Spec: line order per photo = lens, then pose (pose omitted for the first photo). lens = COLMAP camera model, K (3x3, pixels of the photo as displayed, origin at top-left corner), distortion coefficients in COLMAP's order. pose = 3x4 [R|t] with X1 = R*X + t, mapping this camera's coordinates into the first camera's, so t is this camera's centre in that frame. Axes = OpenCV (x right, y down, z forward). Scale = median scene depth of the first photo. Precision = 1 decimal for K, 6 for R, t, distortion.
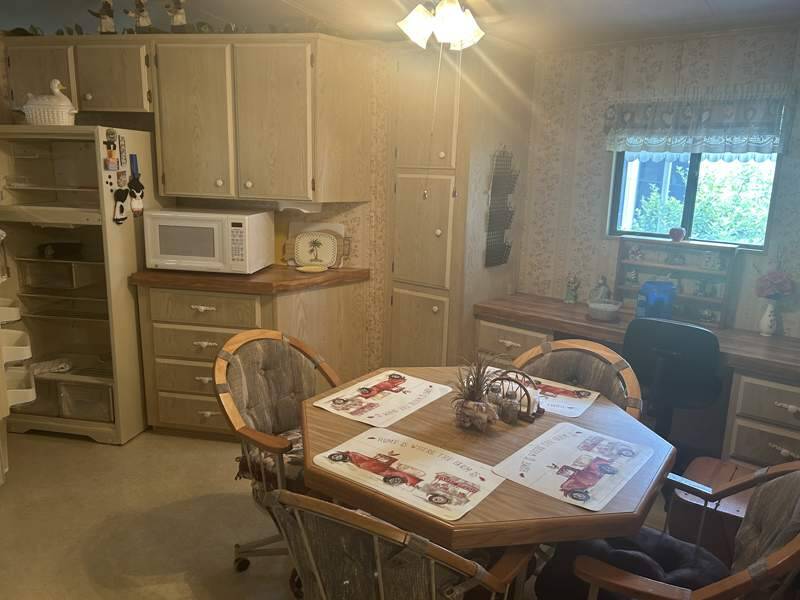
lens RADIAL K [[599.4, 0, 395.6], [0, 599.4, 297.3], [0, 0, 1]] dist [0.064204, -0.076587]
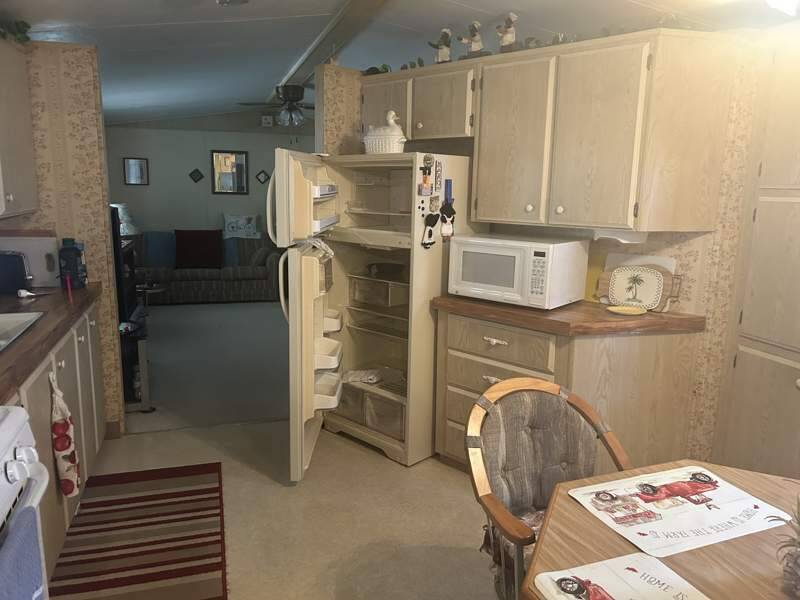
lens RADIAL K [[599.4, 0, 395.6], [0, 599.4, 297.3], [0, 0, 1]] dist [0.064204, -0.076587]
pose [[0.839180, 0.087826, -0.536716, 0.043637], [-0.110082, 0.993877, -0.009484, -0.023427], [0.532597, 0.067042, 0.843710, 0.128556]]
